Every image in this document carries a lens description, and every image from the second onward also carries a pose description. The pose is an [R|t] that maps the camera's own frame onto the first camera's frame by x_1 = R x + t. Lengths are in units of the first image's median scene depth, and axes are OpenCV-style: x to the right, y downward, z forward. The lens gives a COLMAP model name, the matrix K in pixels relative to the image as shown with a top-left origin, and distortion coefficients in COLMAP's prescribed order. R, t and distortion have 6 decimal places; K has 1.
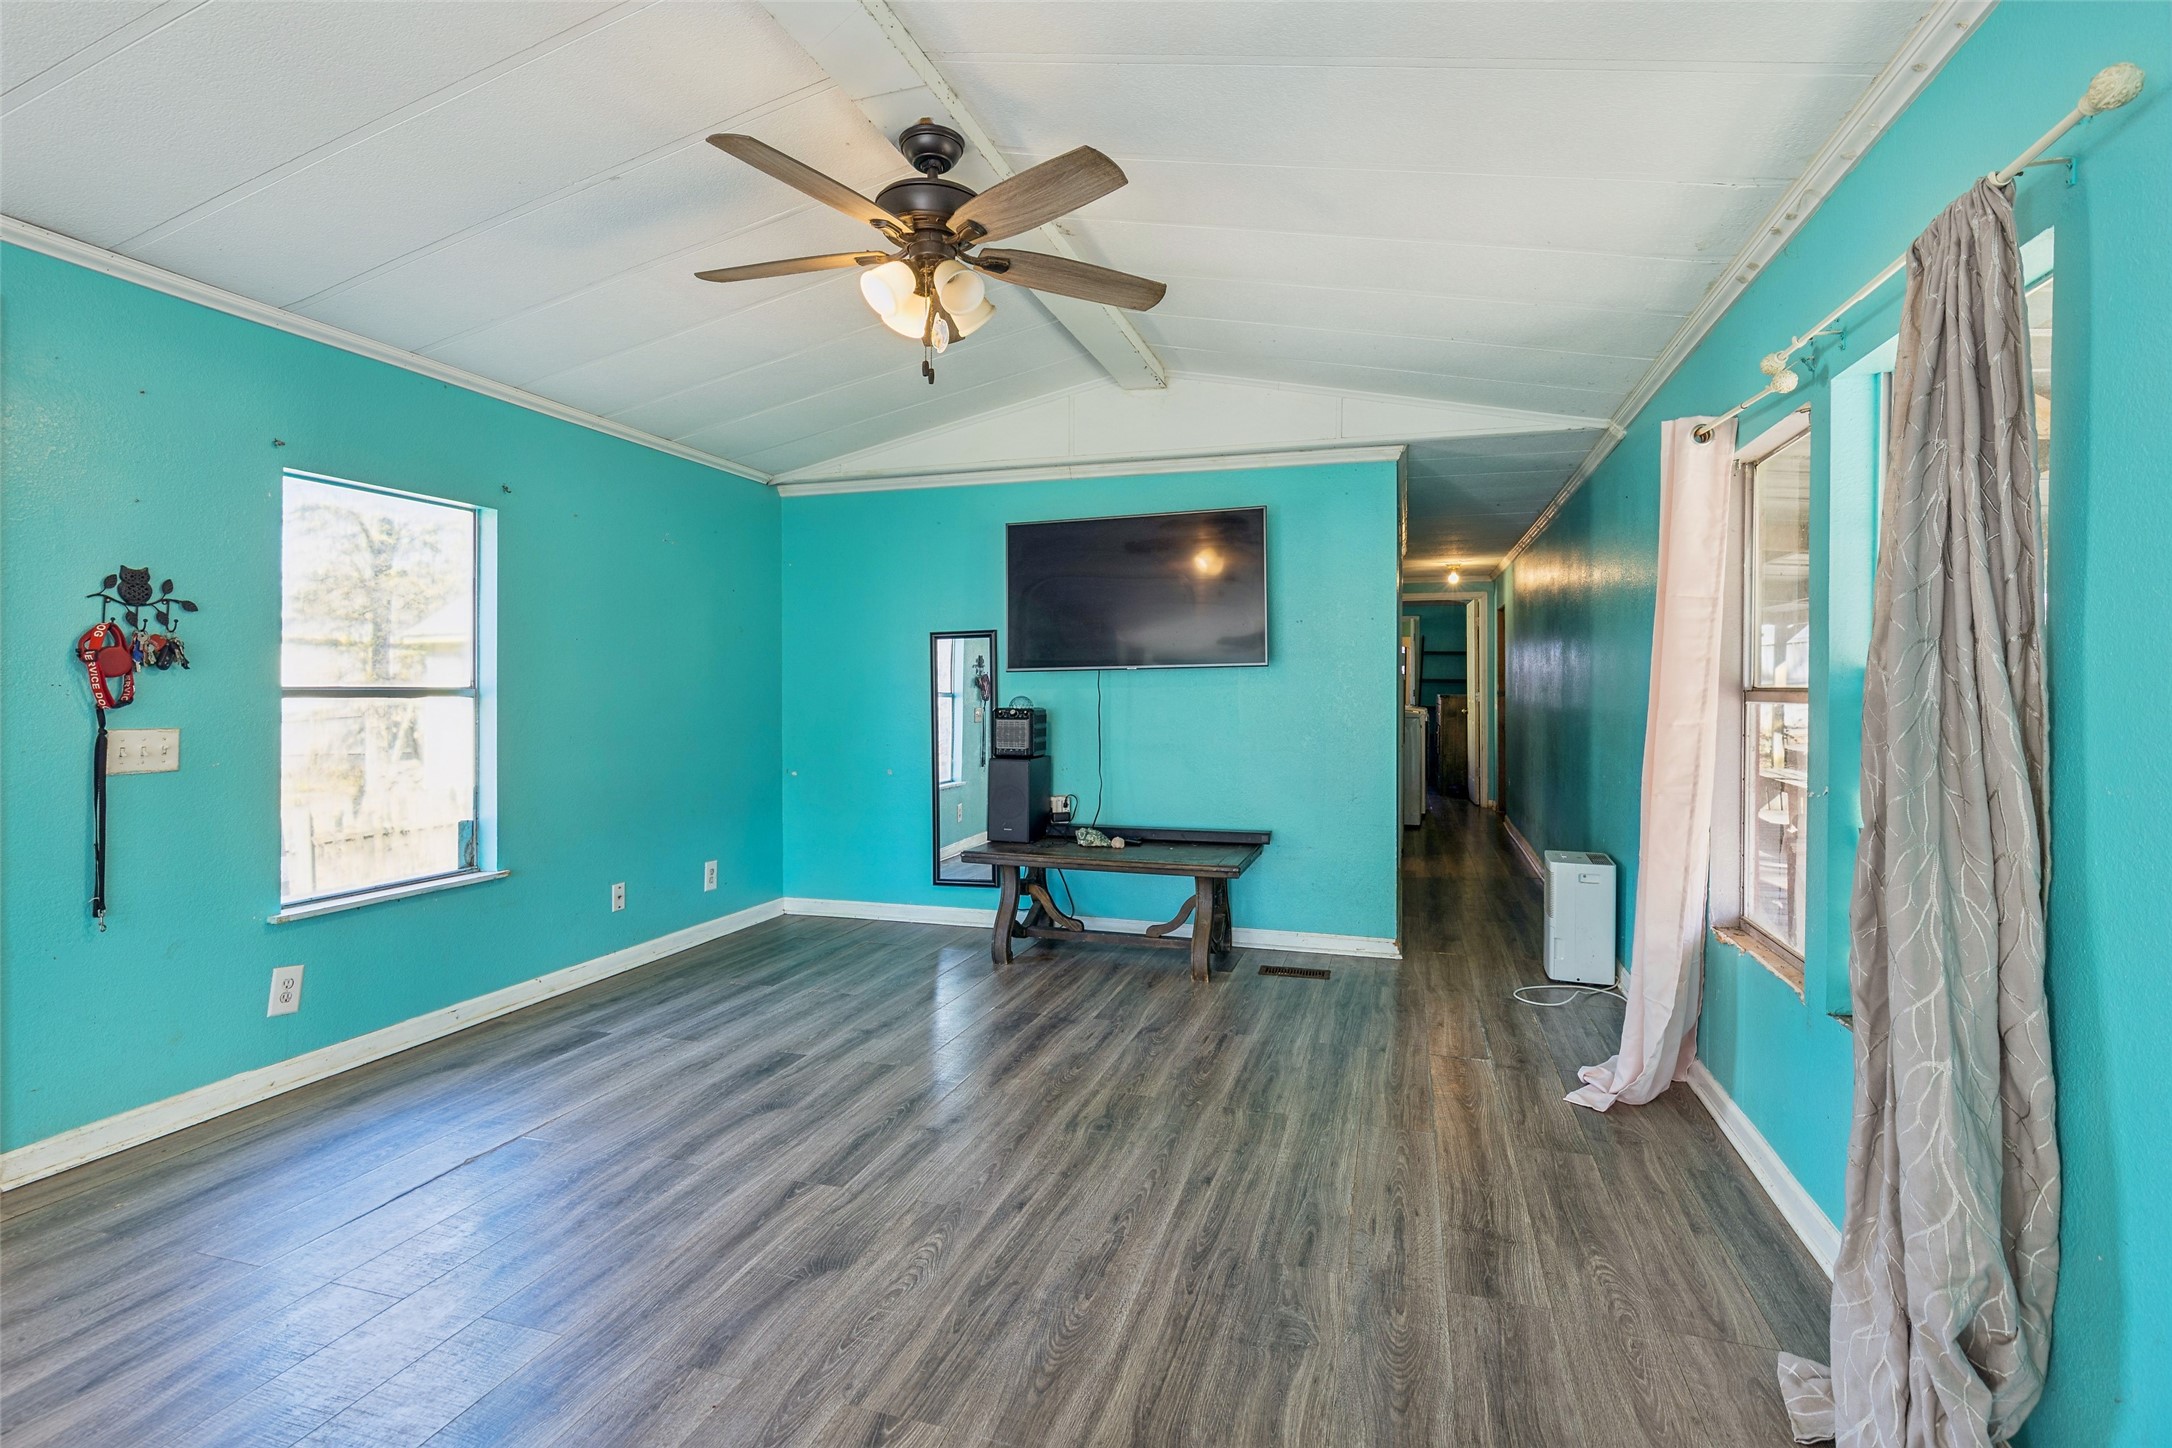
lens RADIAL K [[1059.6, 0, 1087.6], [0, 1059.6, 716.6], [0, 0, 1]] dist [-0.000090, -0.000260]
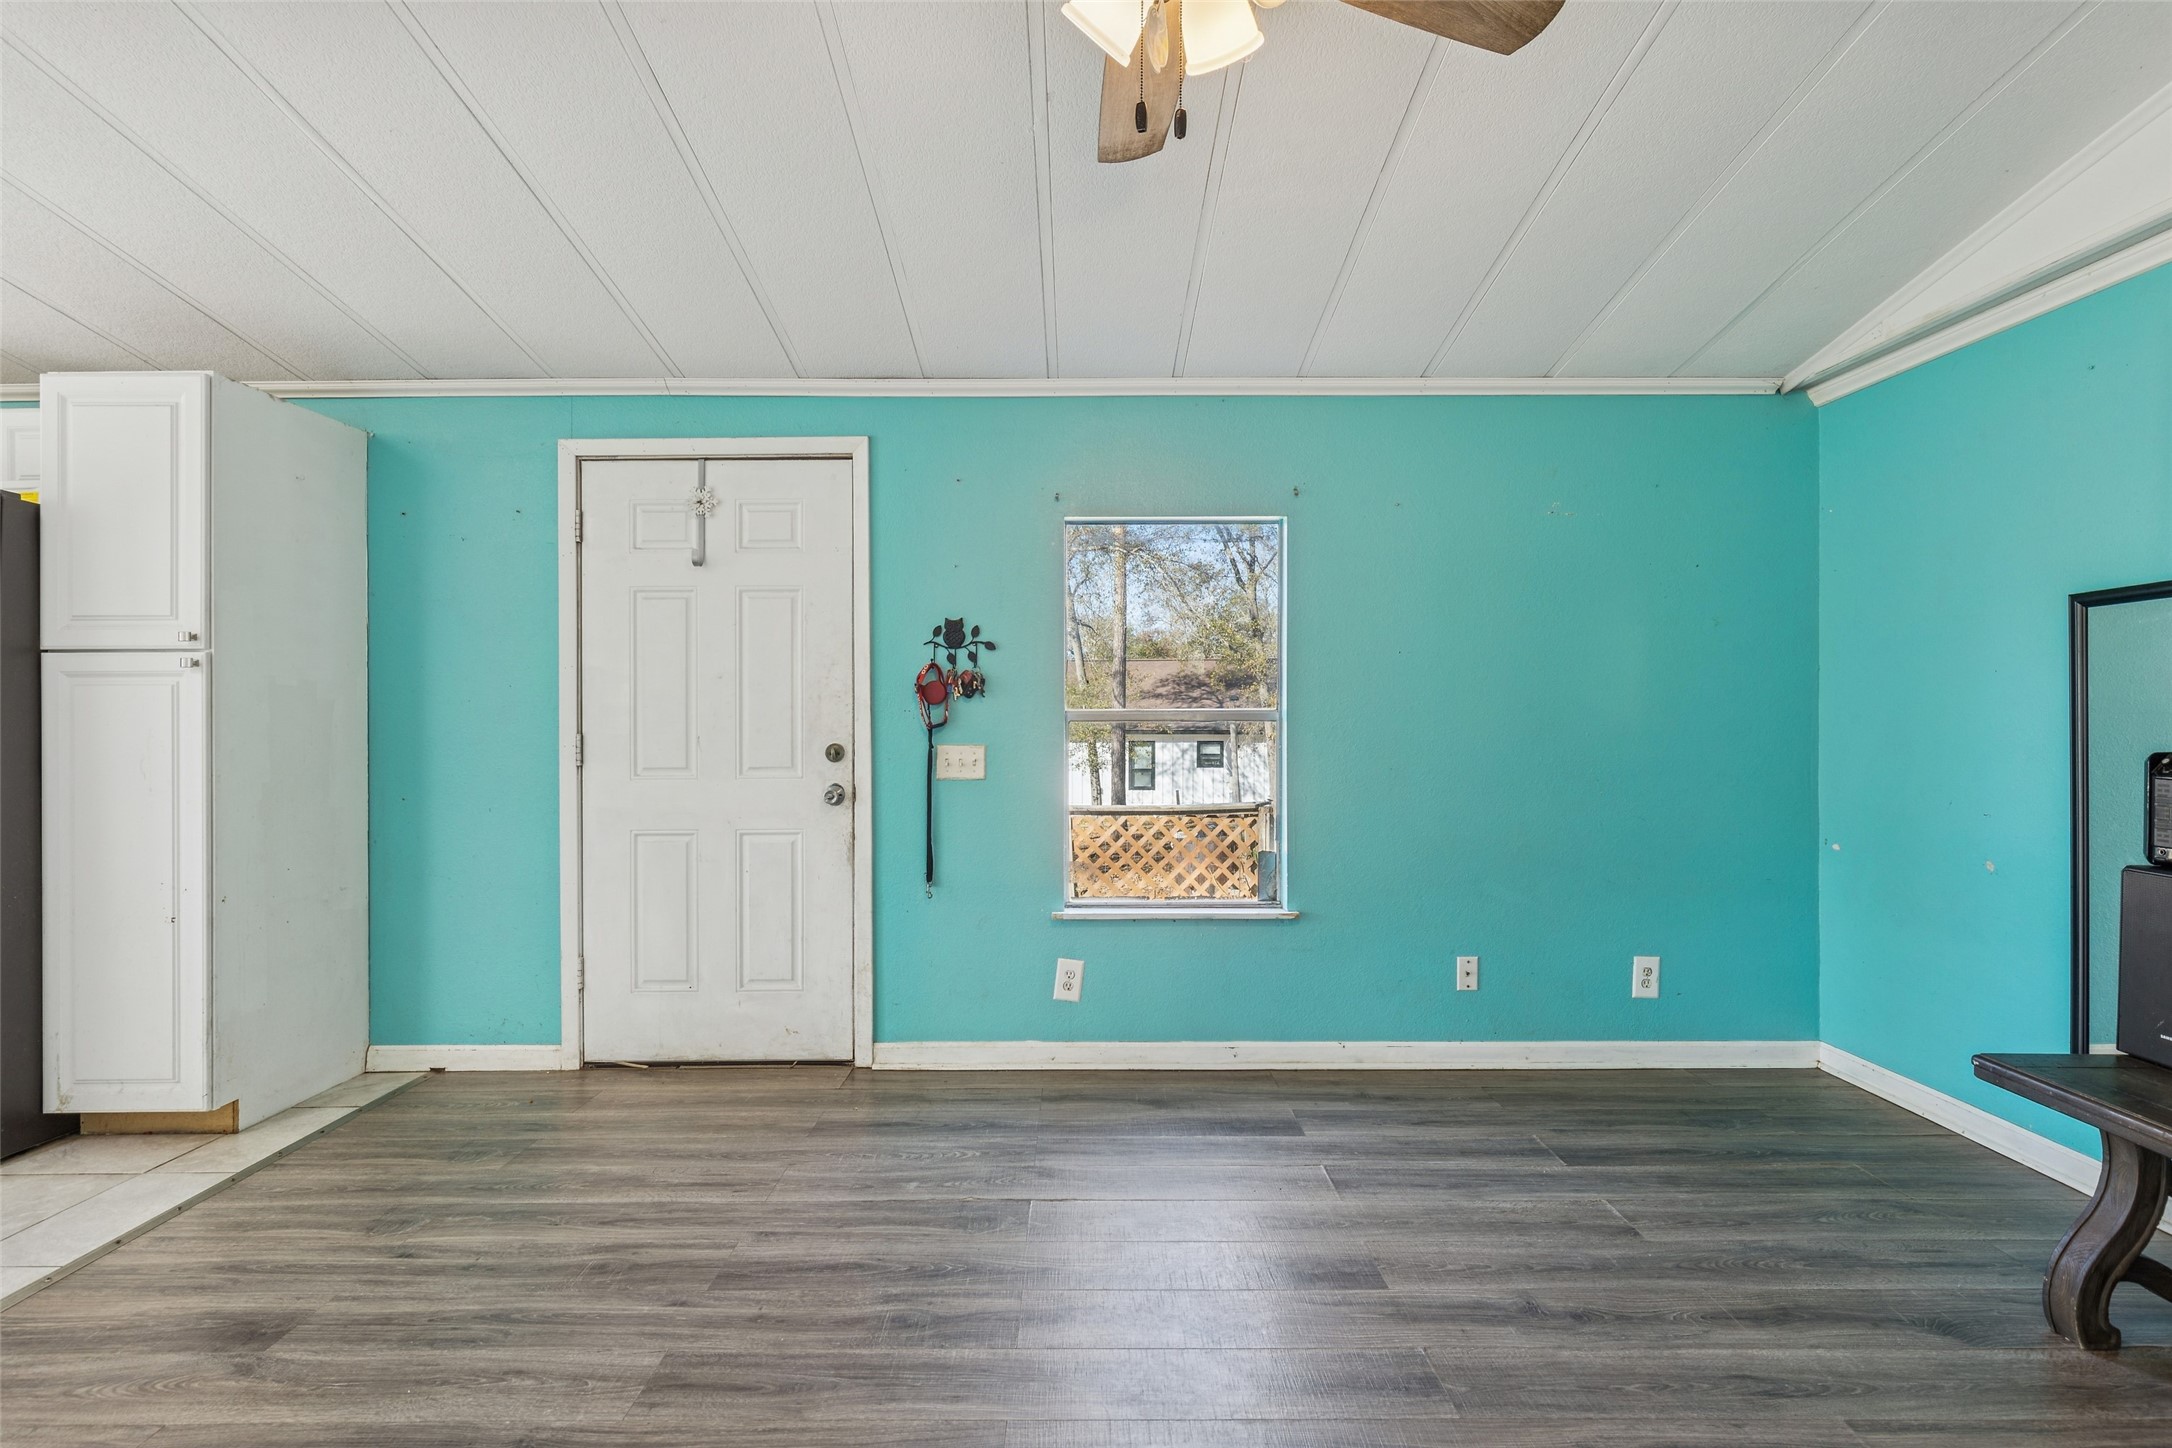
lens RADIAL K [[1021.7, 0, 1086.0], [0, 1021.7, 724.0], [0, 0, 1]] dist [-0.001620, -0.001254]
pose [[0.285113, 0.009153, -0.958450, 0.293813], [-0.021017, 0.999774, 0.003295, -0.018544], [0.958263, 0.019205, 0.285241, 0.712986]]
